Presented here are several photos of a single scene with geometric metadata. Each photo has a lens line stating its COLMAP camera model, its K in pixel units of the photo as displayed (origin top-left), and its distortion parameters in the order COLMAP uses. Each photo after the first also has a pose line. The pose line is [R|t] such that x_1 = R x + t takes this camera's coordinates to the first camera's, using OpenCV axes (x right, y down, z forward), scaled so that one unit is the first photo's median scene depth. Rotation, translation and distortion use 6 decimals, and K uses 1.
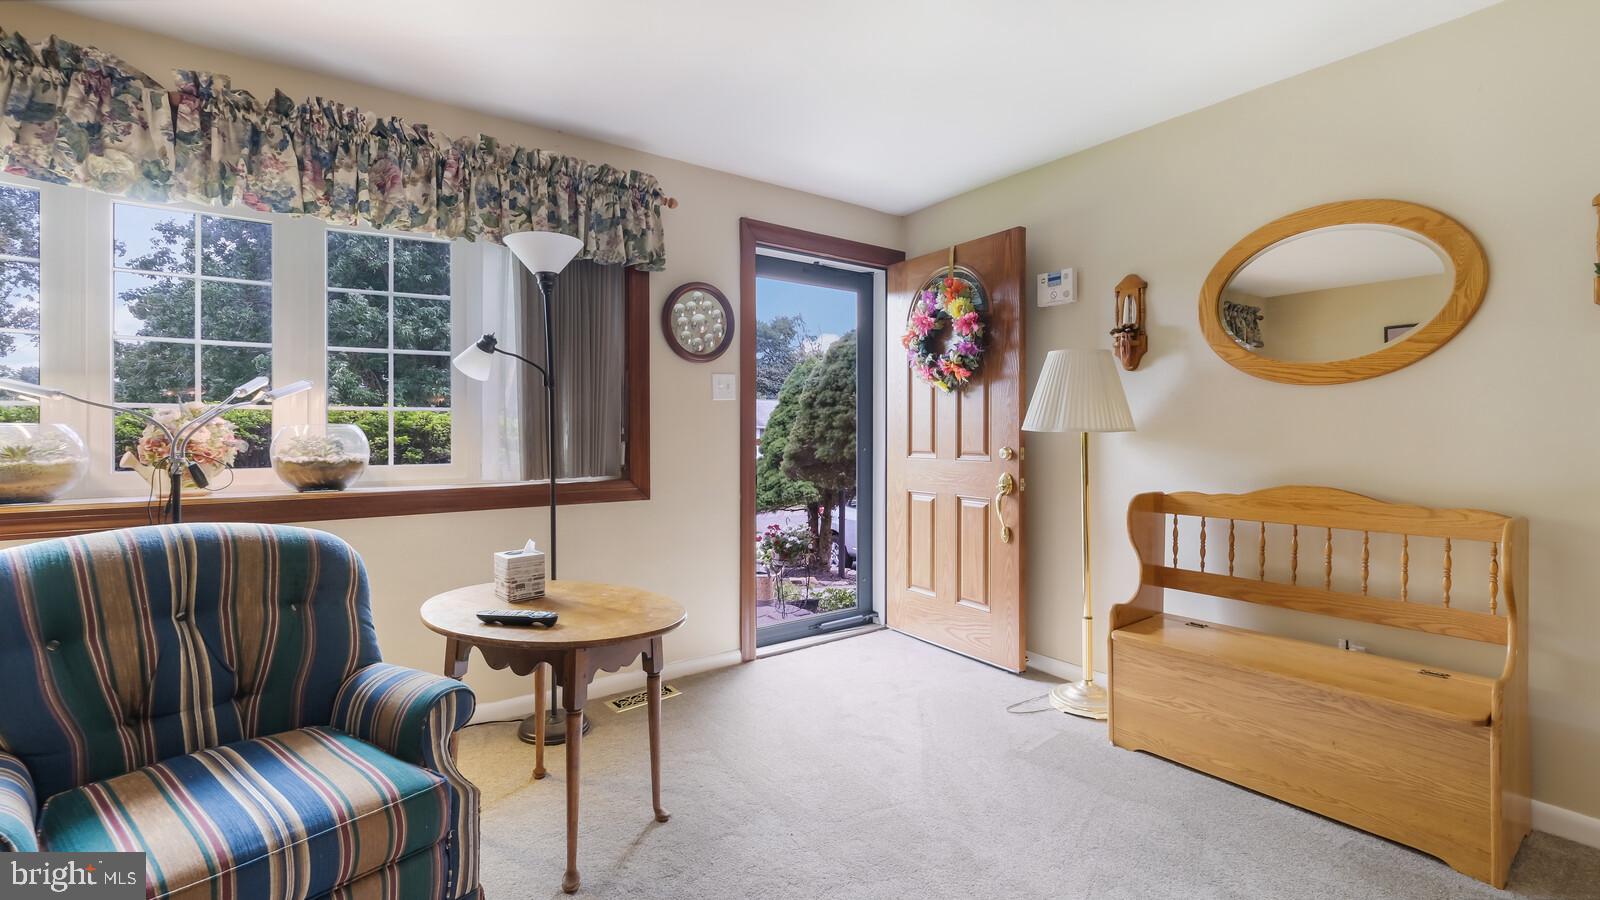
lens RADIAL K [[699.1, 0, 799.4], [0, 699.1, 433.8], [0, 0, 1]] dist [0.001046, -0.000070]
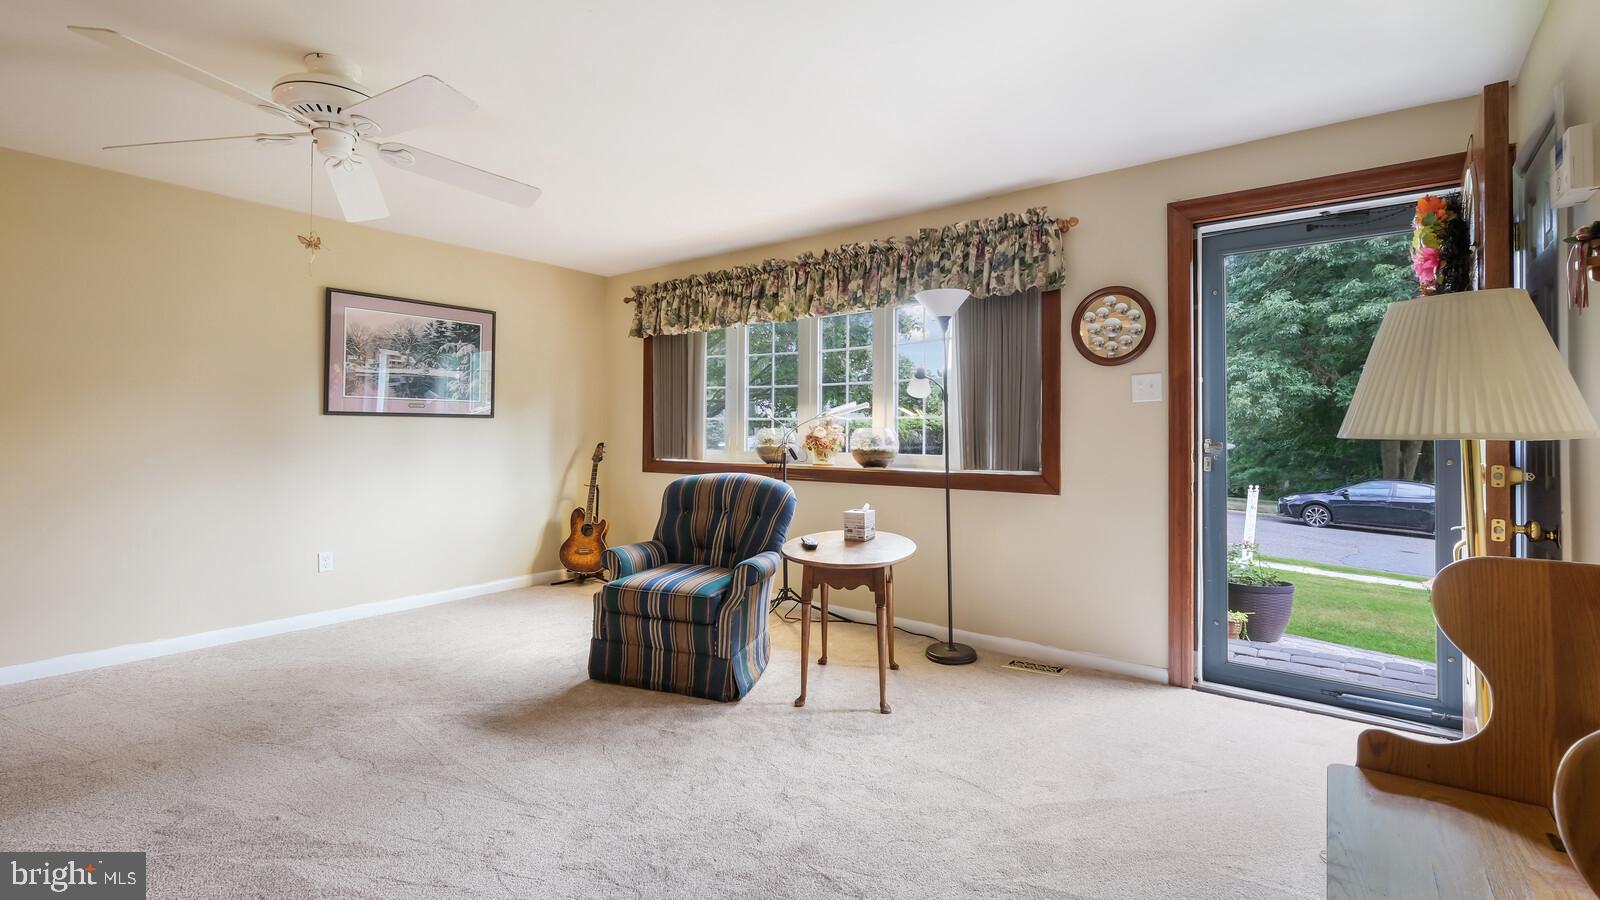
lens RADIAL K [[698.5, 0, 798.0], [0, 698.5, 422.9], [0, 0, 1]] dist [-0.000635, -0.000202]
pose [[0.281961, -0.009429, -0.959379, 0.836941], [-0.006202, 0.999913, -0.011650, -0.005370], [0.959406, 0.009234, 0.281878, 0.335484]]
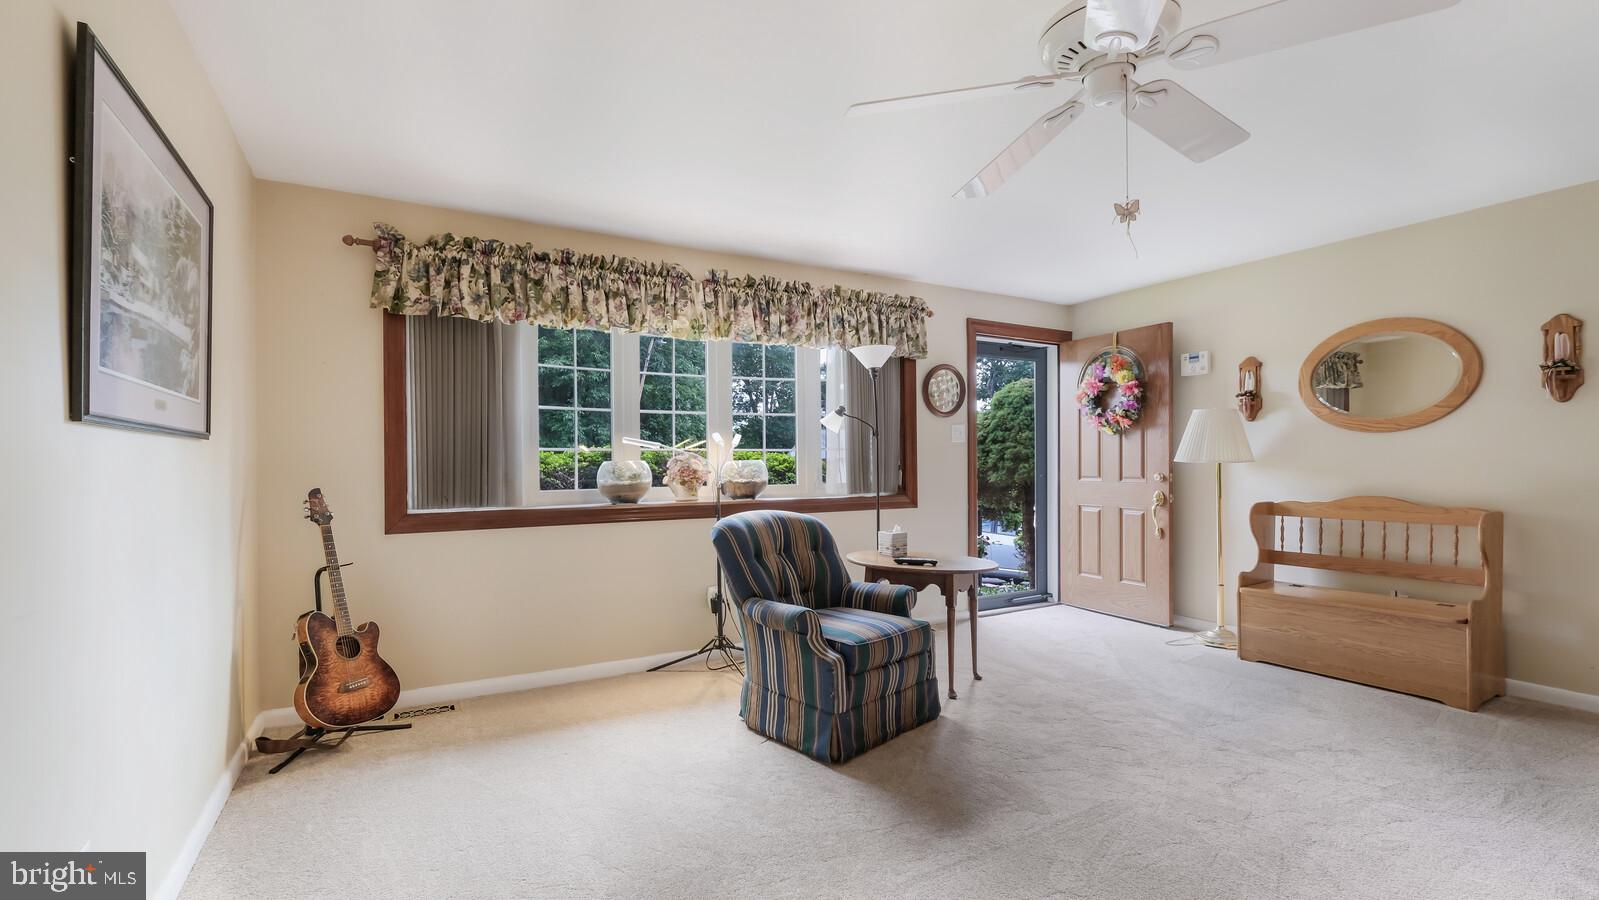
lens RADIAL K [[704.2, 0, 799.3], [0, 704.2, 466.7], [0, 0, 1]] dist [-0.001326, -0.000236]
pose [[0.994191, -0.003909, -0.107563, -0.348070], [0.004385, 0.999982, 0.004189, -0.004111], [0.107545, -0.004636, 0.994189, -0.645755]]
